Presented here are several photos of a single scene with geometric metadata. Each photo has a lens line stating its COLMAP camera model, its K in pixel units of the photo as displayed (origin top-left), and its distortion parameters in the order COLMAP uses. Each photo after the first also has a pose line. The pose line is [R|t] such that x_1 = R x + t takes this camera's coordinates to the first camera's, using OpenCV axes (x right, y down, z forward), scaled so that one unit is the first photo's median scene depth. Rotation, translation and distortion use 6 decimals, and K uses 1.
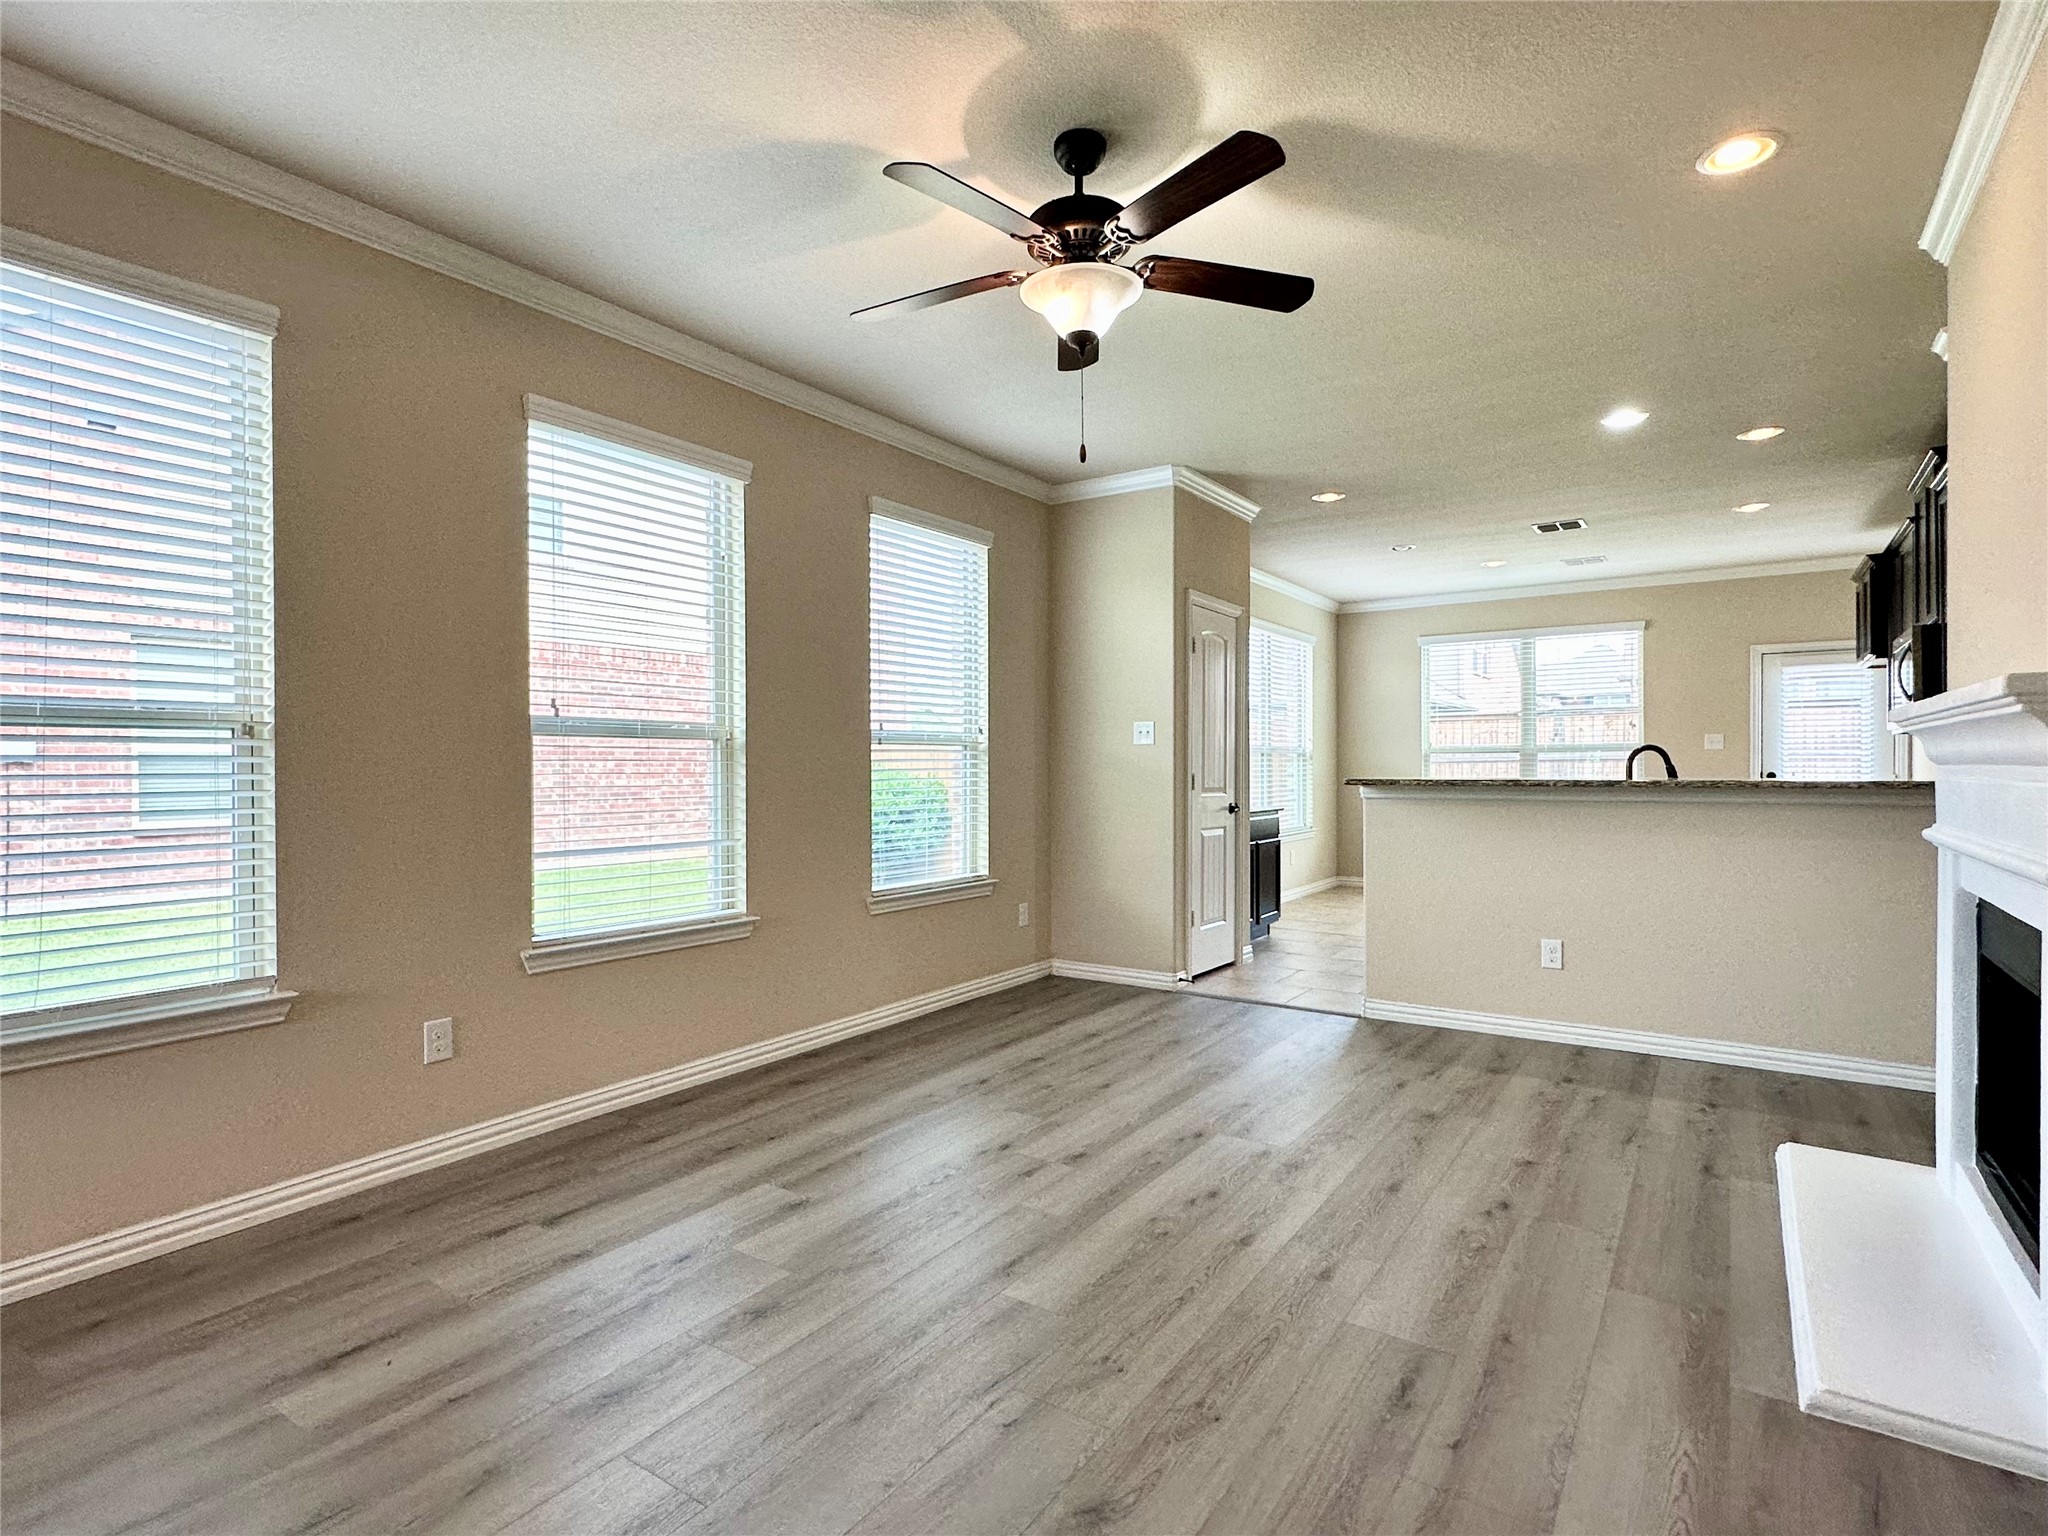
lens RADIAL K [[1049.2, 0, 1024.0], [0, 1049.2, 768.0], [0, 0, 1]] dist [-0.015877, -0.000055]
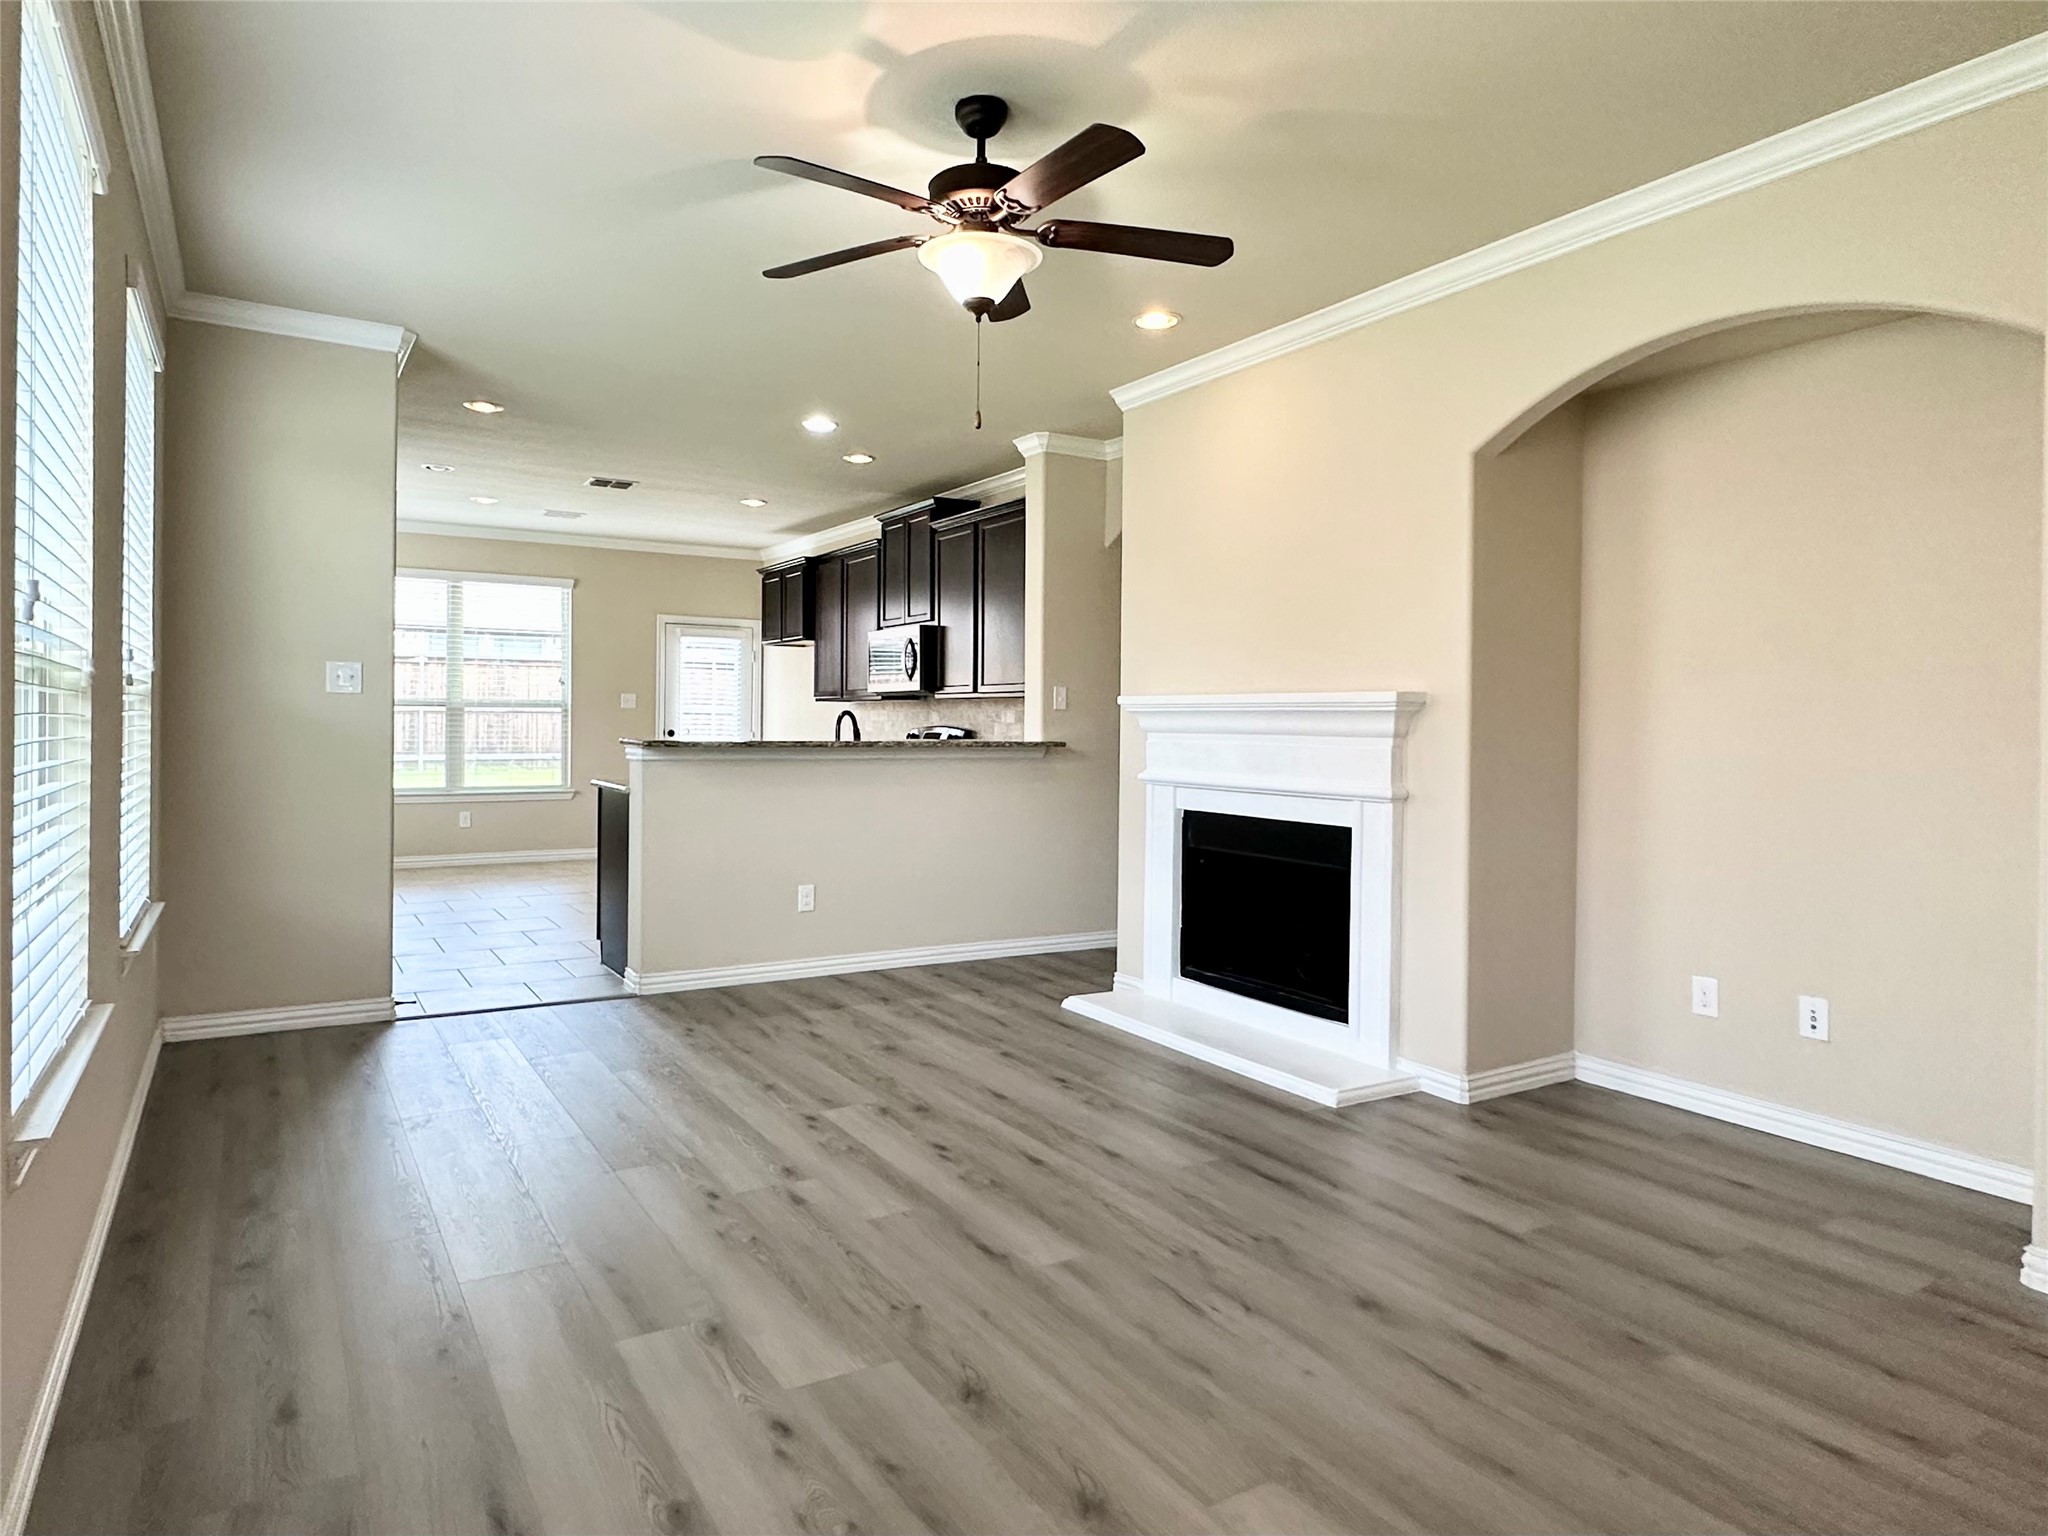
lens RADIAL K [[1193.8, 0, 987.0], [0, 1193.8, 734.8], [0, 0, 1]] dist [-0.021089, 0.000202]
pose [[0.416334, 0.000656, 0.909212, -0.666286], [-0.012967, 0.999902, 0.005216, -0.005110], [-0.909119, -0.013961, 0.416301, 0.362277]]
